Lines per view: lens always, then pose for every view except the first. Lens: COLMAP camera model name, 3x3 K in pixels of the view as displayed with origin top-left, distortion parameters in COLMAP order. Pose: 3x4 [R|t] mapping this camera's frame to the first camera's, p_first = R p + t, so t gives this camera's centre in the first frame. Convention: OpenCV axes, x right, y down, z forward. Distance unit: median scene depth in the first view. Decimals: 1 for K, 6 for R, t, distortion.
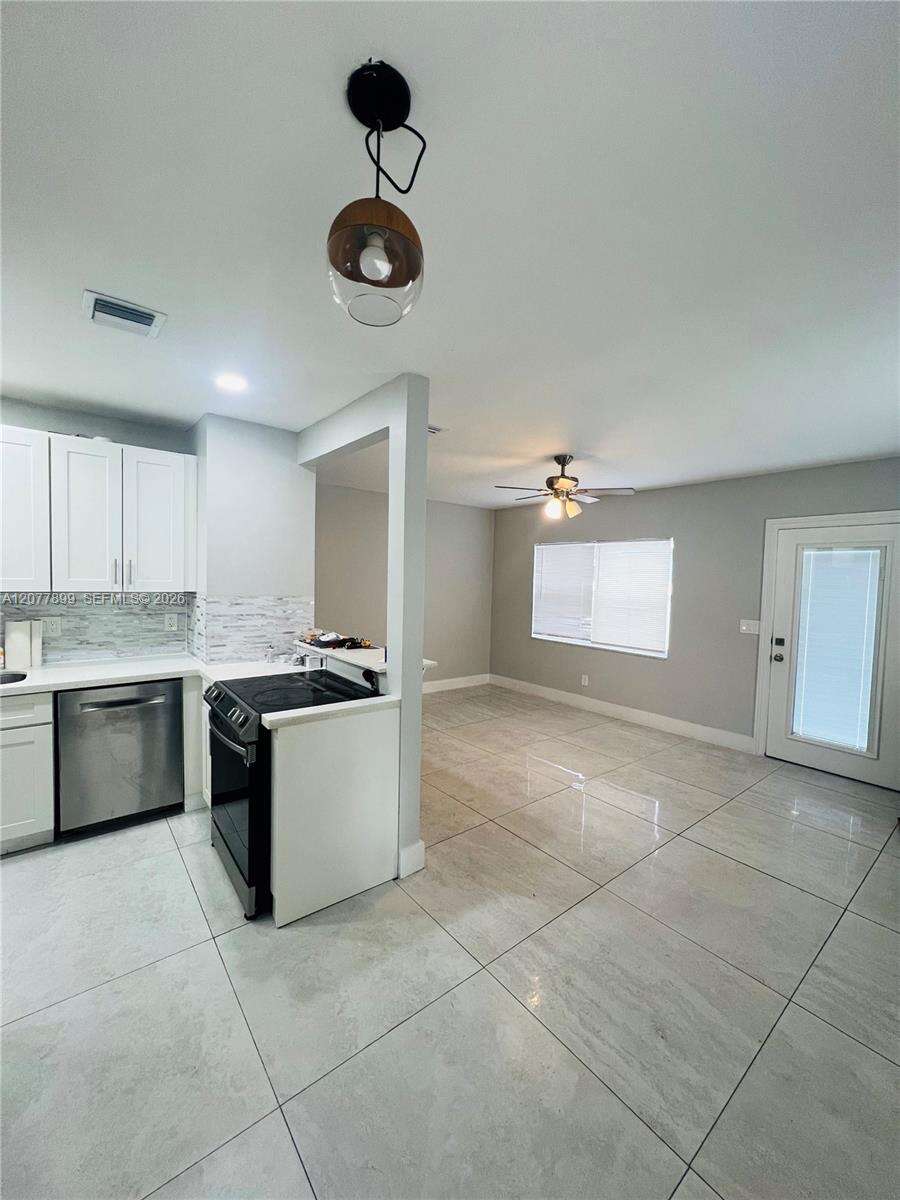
lens RADIAL K [[478.9, 0, 459.5], [0, 478.9, 597.5], [0, 0, 1]] dist [-0.004396, 0.001120]
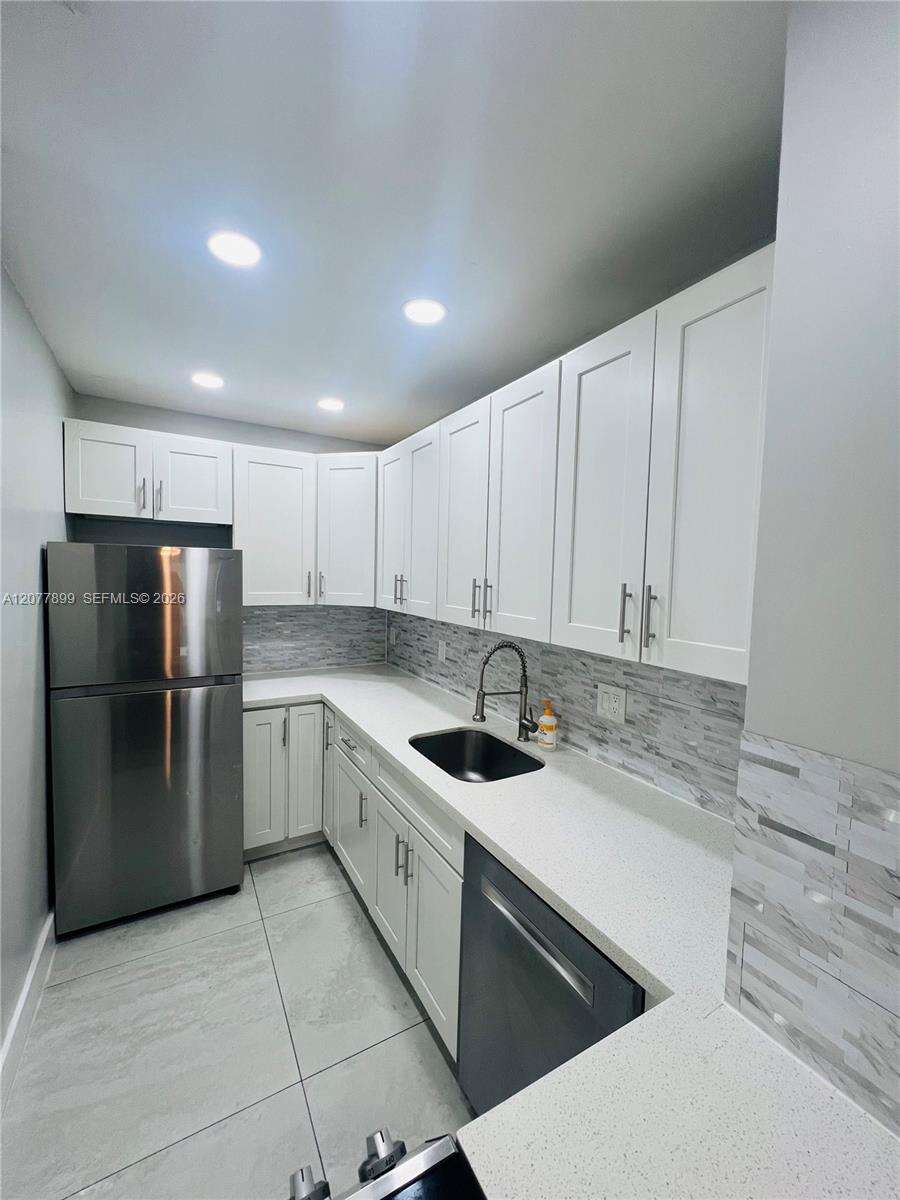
lens RADIAL K [[478.9, 0, 449.6], [0, 478.9, 600.6], [0, 0, 1]] dist [-0.004396, 0.001120]
pose [[-0.166643, 0.022279, -0.985765, -0.287863], [-0.076384, 0.996449, 0.035433, -0.072628], [0.983054, 0.081201, -0.164350, 0.971960]]
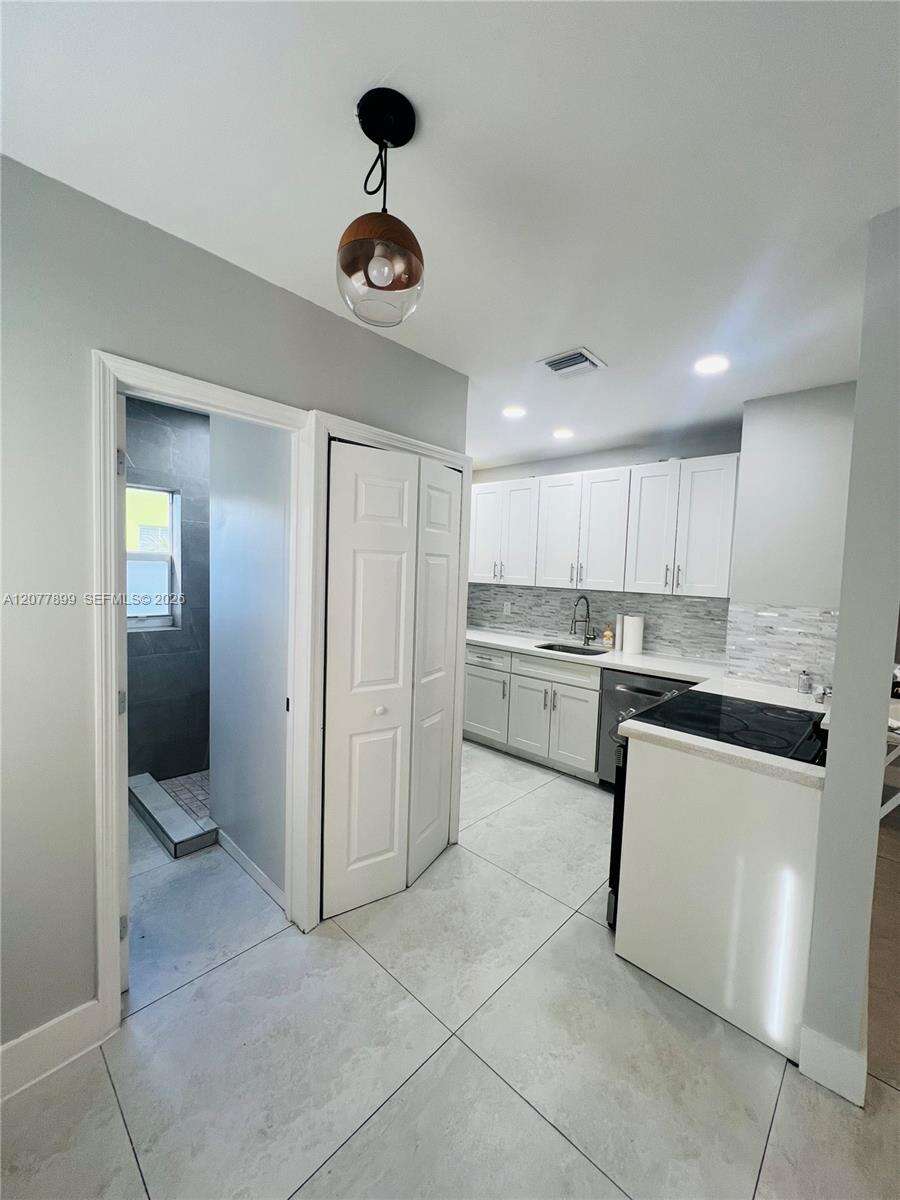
lens RADIAL K [[478.9, 0, 449.4], [0, 478.9, 599.2], [0, 0, 1]] dist [-0.004396, 0.001120]
pose [[0.125288, 0.037877, -0.991397, 0.345840], [-0.074851, 0.996784, 0.028623, 0.006220], [0.989293, 0.070621, 0.127720, 0.382624]]
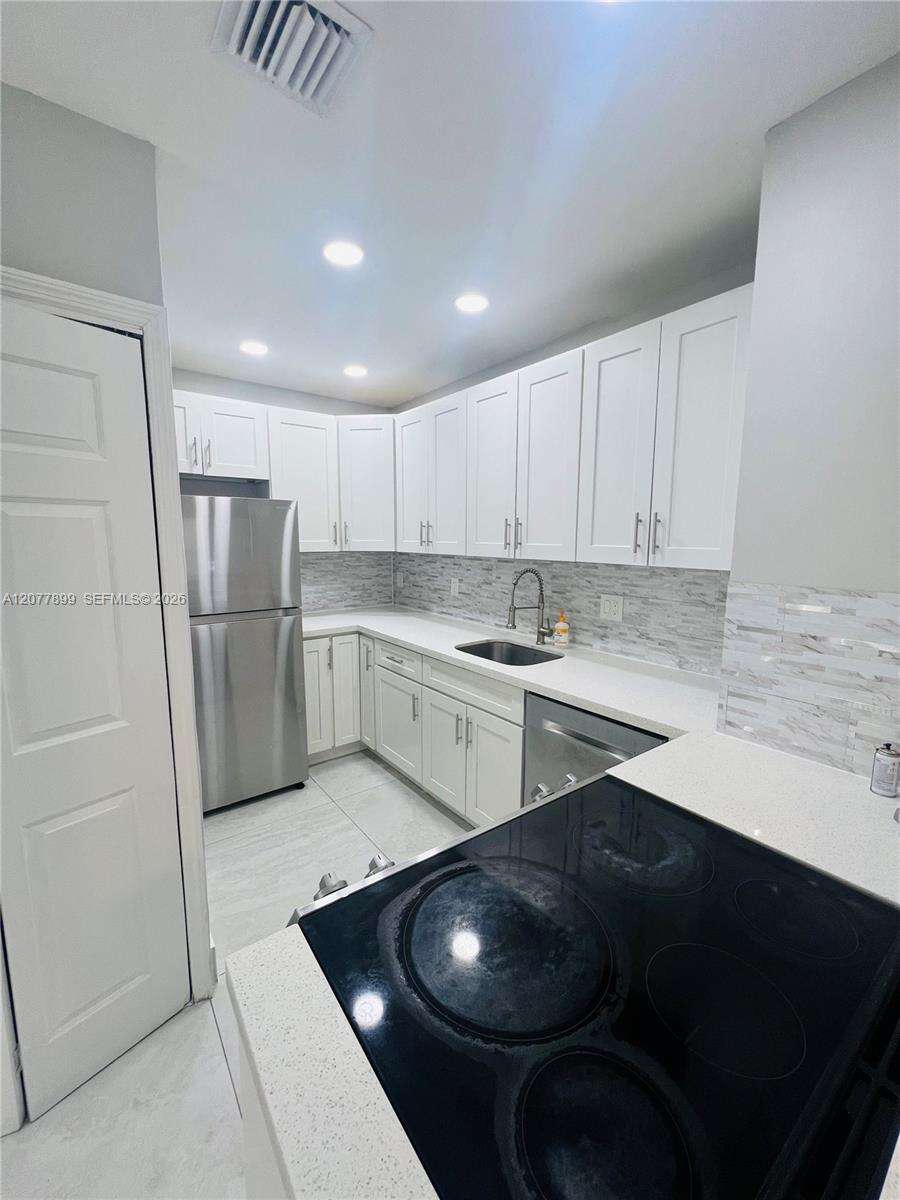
lens RADIAL K [[478.9, 0, 449.0], [0, 478.9, 601.6], [0, 0, 1]] dist [-0.004396, 0.001120]
pose [[-0.040697, 0.104011, -0.993743, -0.078937], [-0.051847, 0.993007, 0.106057, -0.019339], [0.997825, 0.055839, -0.035019, 0.828016]]
